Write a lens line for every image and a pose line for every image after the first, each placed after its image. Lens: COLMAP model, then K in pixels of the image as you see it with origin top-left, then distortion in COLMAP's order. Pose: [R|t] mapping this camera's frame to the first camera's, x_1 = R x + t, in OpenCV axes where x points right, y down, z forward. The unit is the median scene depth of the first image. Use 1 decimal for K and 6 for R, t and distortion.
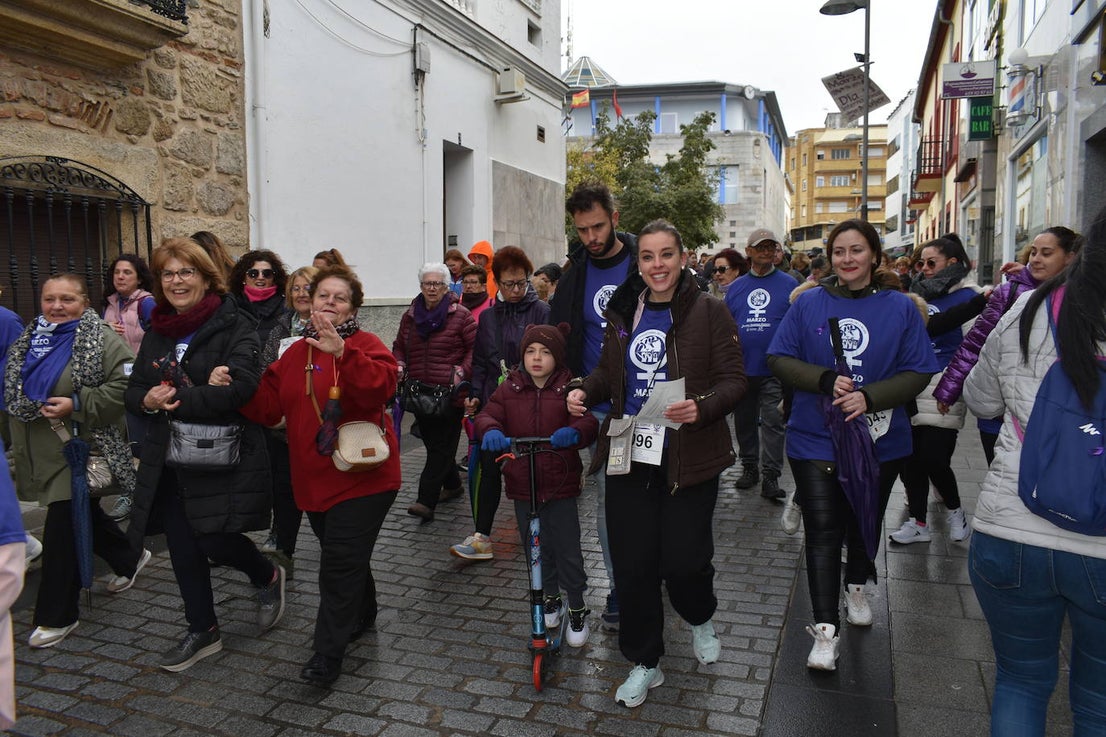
lens RADIAL K [[847.2, 0, 550.9], [0, 847.2, 369.1], [0, 0, 1]] dist [-0.024882, 0.015653]
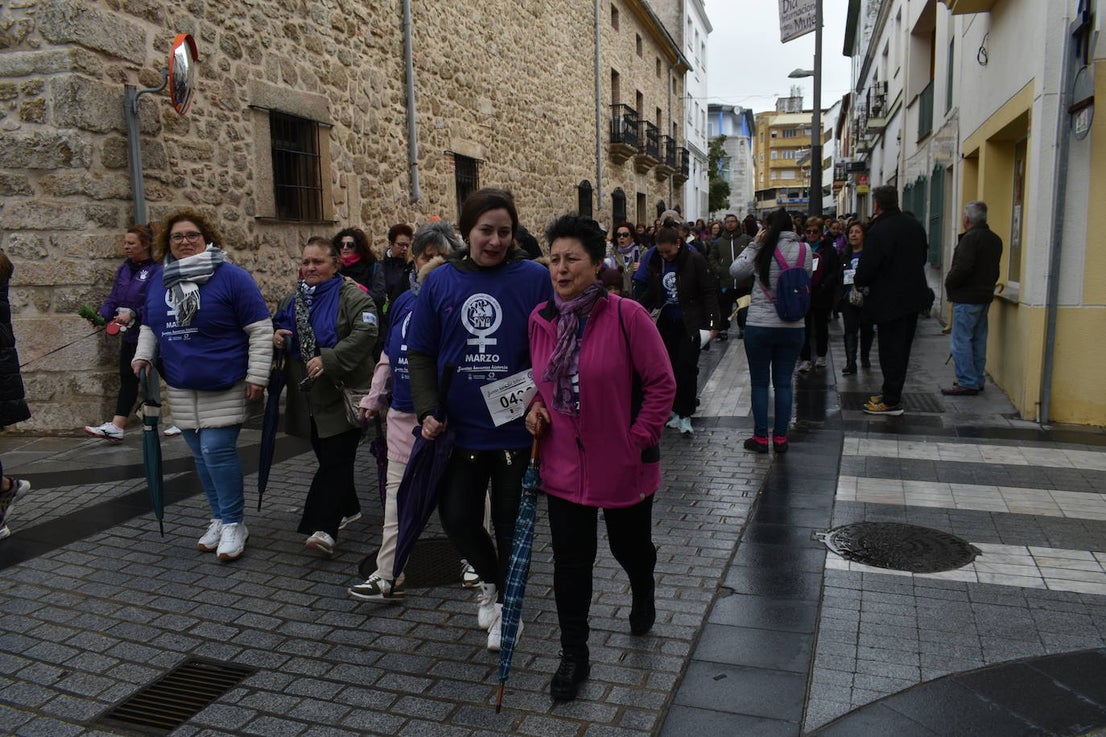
lens RADIAL K [[845.6, 0, 551.2], [0, 845.6, 367.9], [0, 0, 1]] dist [-0.023325, 0.012785]
pose [[0.997845, -0.023790, 0.061148, -0.676428], [0.020776, 0.998560, 0.049459, 0.206400], [-0.062236, -0.048082, 0.996903, -1.764260]]
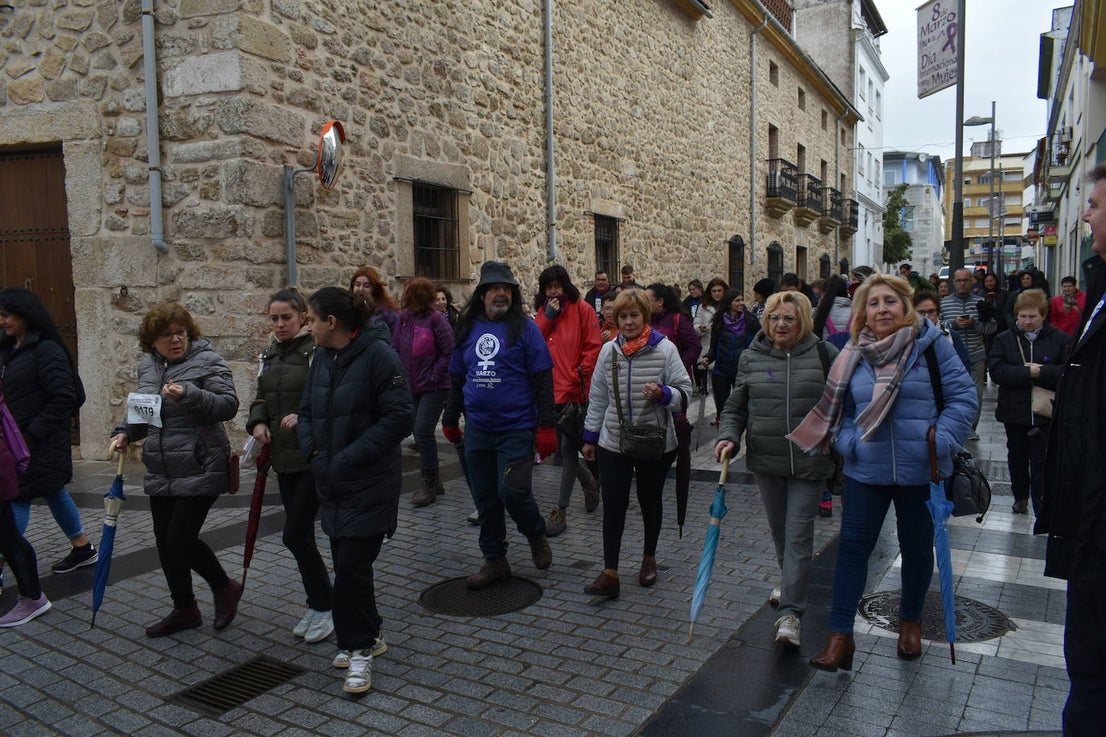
lens RADIAL K [[847.7, 0, 550.6], [0, 847.7, 369.9], [0, 0, 1]] dist [-0.024183, 0.013863]
pose [[0.989827, 0.003971, -0.142222, -0.636361], [-0.005158, 0.999955, -0.007977, 0.203392], [0.142184, 0.008629, 0.989803, -1.788898]]
